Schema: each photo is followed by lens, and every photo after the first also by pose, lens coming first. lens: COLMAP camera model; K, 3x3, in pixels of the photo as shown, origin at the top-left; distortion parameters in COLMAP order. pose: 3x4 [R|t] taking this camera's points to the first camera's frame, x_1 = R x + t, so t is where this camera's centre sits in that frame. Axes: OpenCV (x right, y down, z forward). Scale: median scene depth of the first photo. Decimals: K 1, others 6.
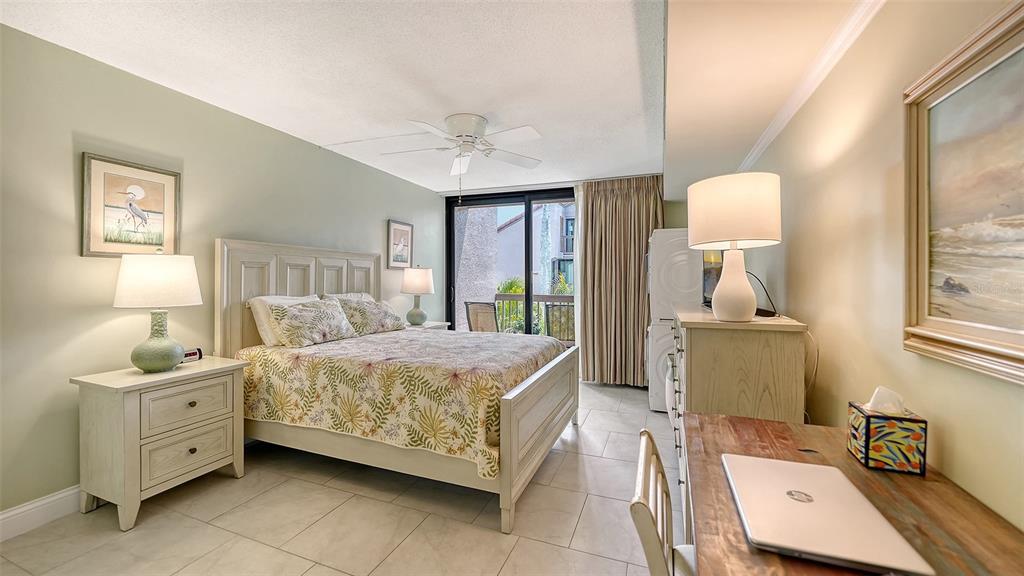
lens RADIAL K [[401.8, 0, 504.4], [0, 401.8, 285.9], [0, 0, 1]] dist [-0.004021, 0.000325]
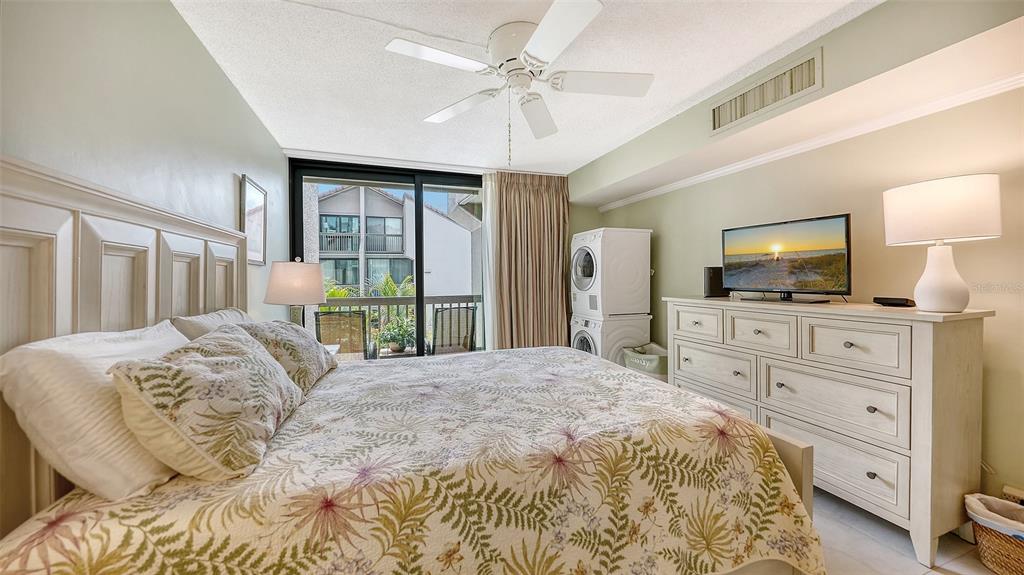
lens RADIAL K [[366.9, 0, 504.8], [0, 366.9, 278.6], [0, 0, 1]] dist [-0.009143, 0.000984]
pose [[0.752868, -0.013788, 0.658027, -0.590984], [0.024090, 0.999688, -0.006615, -0.014233], [-0.657730, 0.020832, 0.752966, 0.633715]]
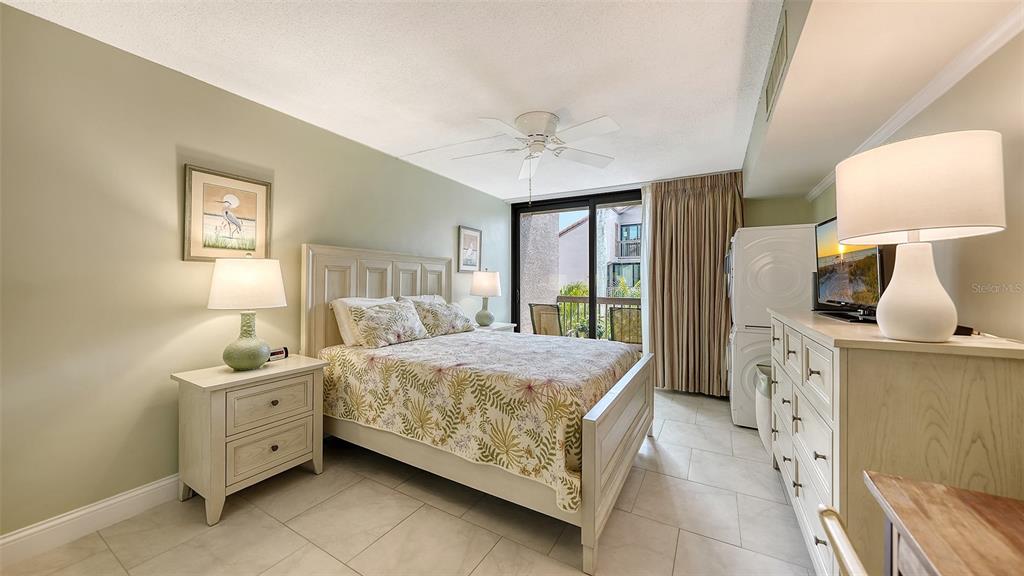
lens RADIAL K [[357.2, 0, 504.8], [0, 357.2, 285.5], [0, 0, 1]] dist [-0.002718, -0.001493]
pose [[0.988480, 0.002727, -0.151329, -0.044841], [-0.003669, 0.999976, -0.005948, -0.003862], [0.151309, 0.006435, 0.988466, 0.149970]]
